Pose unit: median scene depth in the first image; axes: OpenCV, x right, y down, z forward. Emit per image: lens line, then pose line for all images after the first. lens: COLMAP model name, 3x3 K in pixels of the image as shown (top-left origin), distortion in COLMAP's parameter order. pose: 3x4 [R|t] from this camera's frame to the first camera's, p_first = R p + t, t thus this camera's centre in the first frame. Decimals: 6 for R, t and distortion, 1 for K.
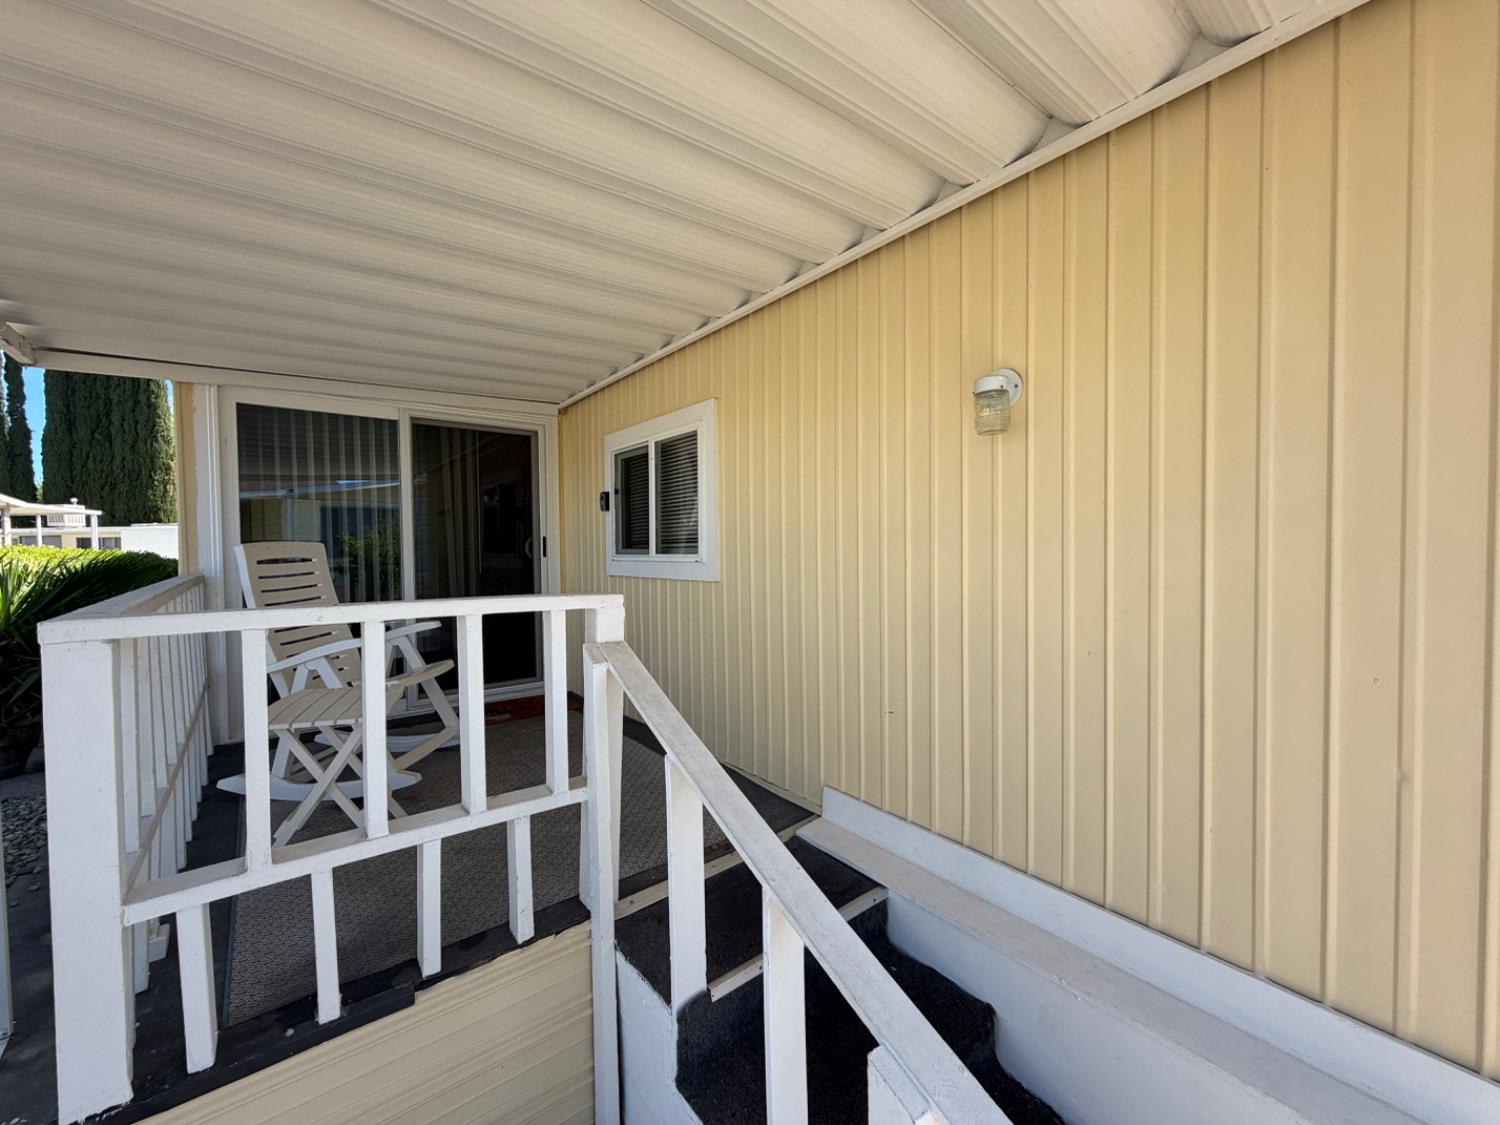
lens RADIAL K [[605.6, 0, 746.9], [0, 605.6, 563.0], [0, 0, 1]] dist [-0.000737, 0.000001]
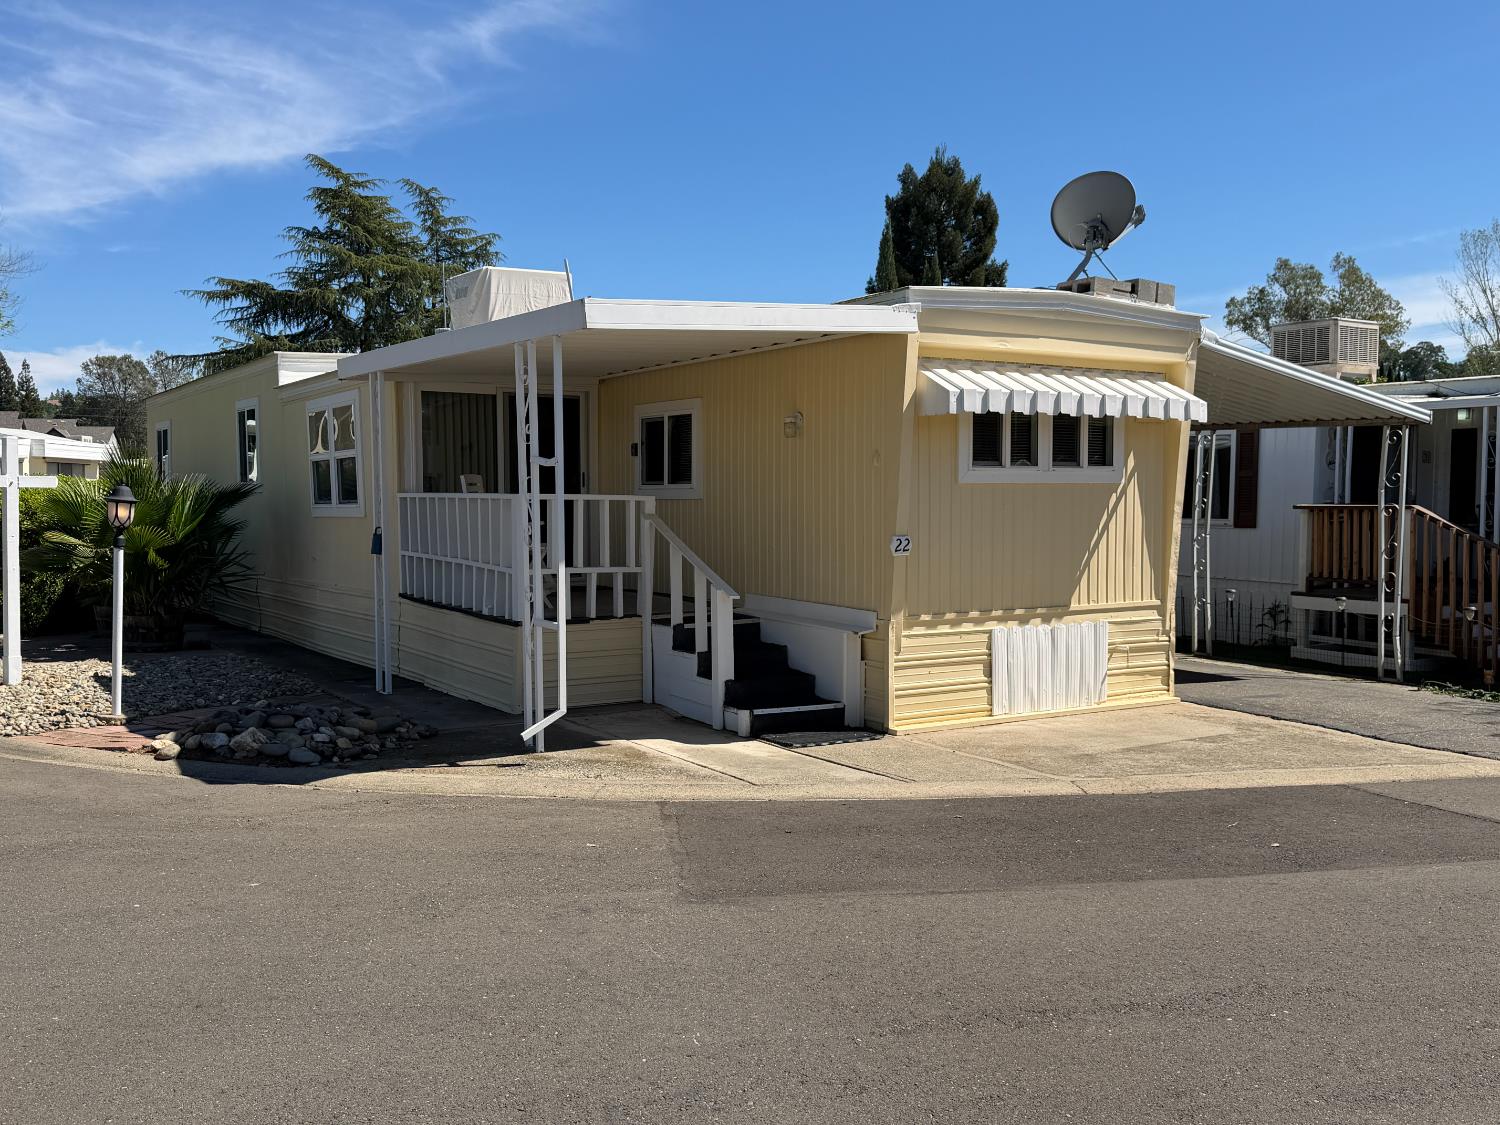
lens RADIAL K [[1367.7, 0, 750.0], [0, 1367.7, 562.5], [0, 0, 1]] dist [-0.001856, -0.012081]
pose [[0.995913, 0.013217, -0.089351, 0.480257], [-0.011098, 0.999646, 0.024161, 0.124608], [0.089638, -0.023071, 0.995707, -3.166348]]
